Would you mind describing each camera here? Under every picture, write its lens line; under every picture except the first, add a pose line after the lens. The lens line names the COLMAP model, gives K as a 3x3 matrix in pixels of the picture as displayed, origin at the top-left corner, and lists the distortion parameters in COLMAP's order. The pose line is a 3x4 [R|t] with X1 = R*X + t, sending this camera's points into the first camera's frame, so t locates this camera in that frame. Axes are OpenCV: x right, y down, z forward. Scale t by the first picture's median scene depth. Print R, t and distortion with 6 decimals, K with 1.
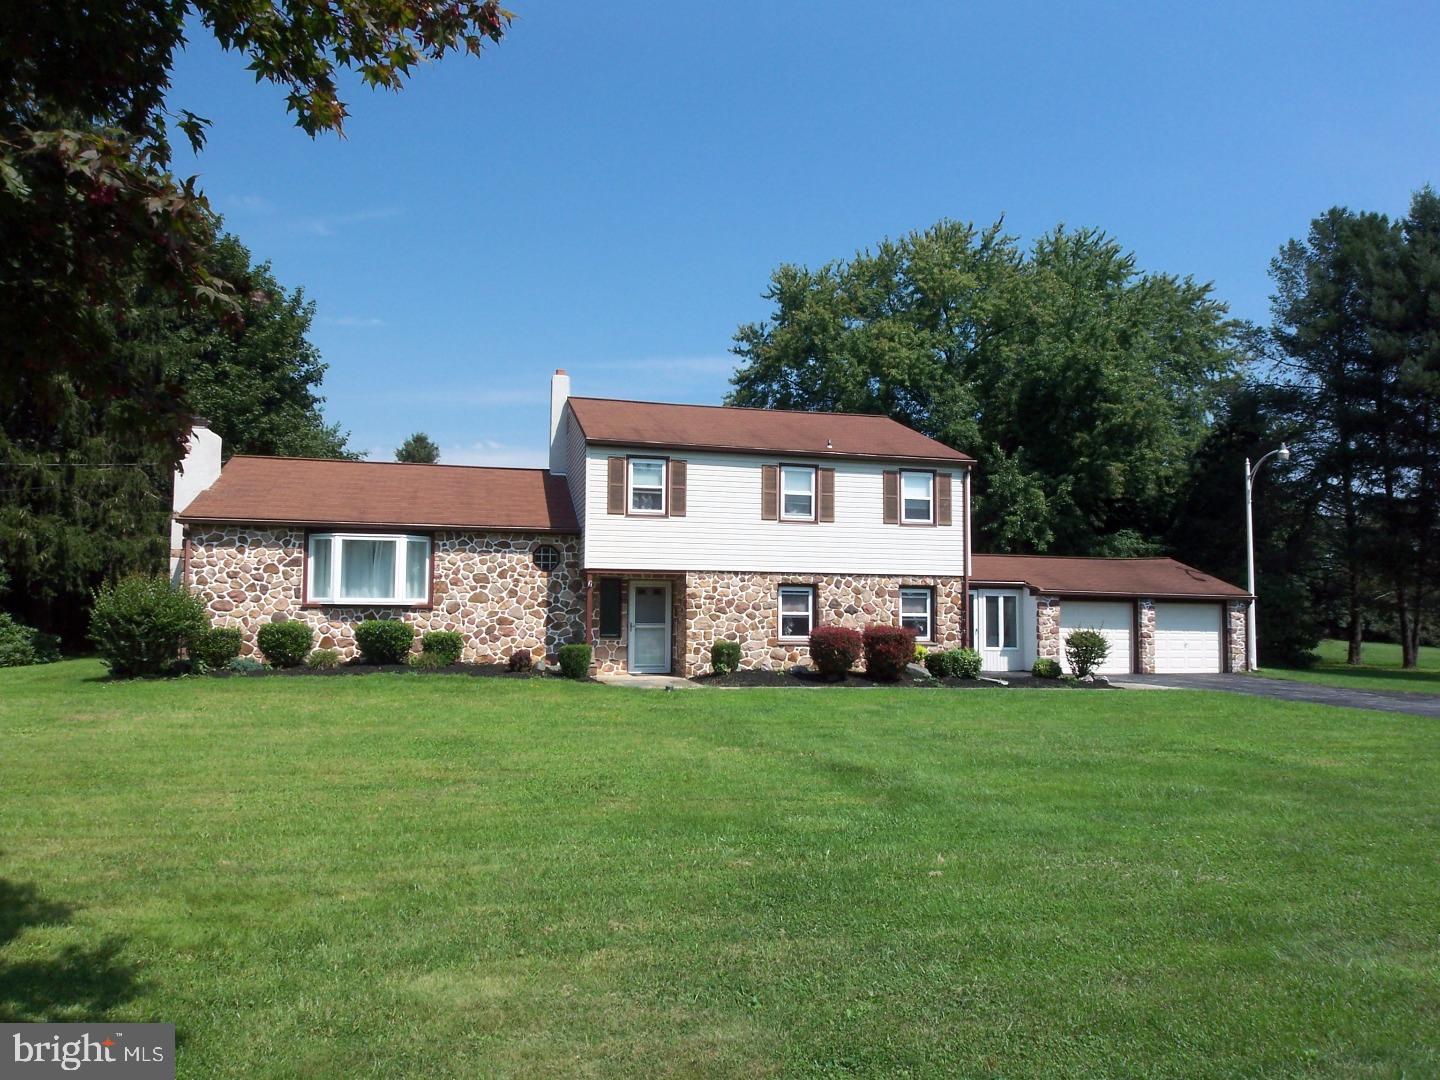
lens RADIAL K [[960.0, 0, 718.7], [0, 960.0, 541.5], [0, 0, 1]] dist [-0.002479, 0.000495]
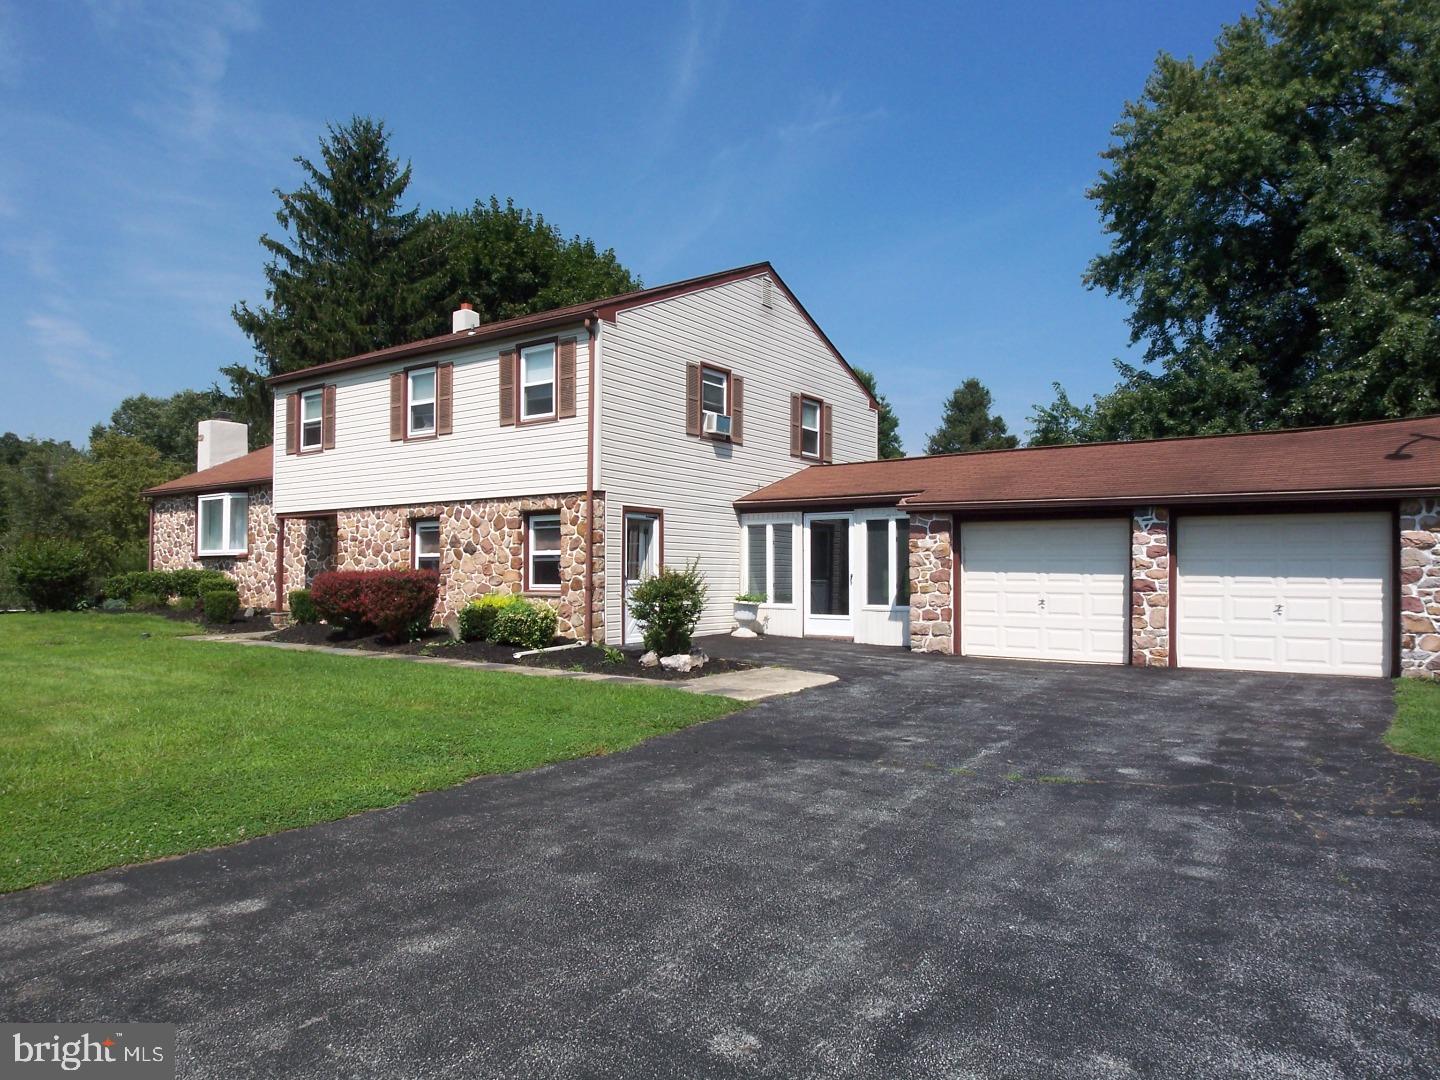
lens RADIAL K [[960.0, 0, 719.3], [0, 960.0, 541.9], [0, 0, 1]] dist [-0.002479, 0.000495]
pose [[0.648029, -0.034319, -0.760842, 0.824287], [0.067132, 0.997670, 0.012176, 0.069728], [0.758651, -0.058967, 0.648823, 0.661219]]
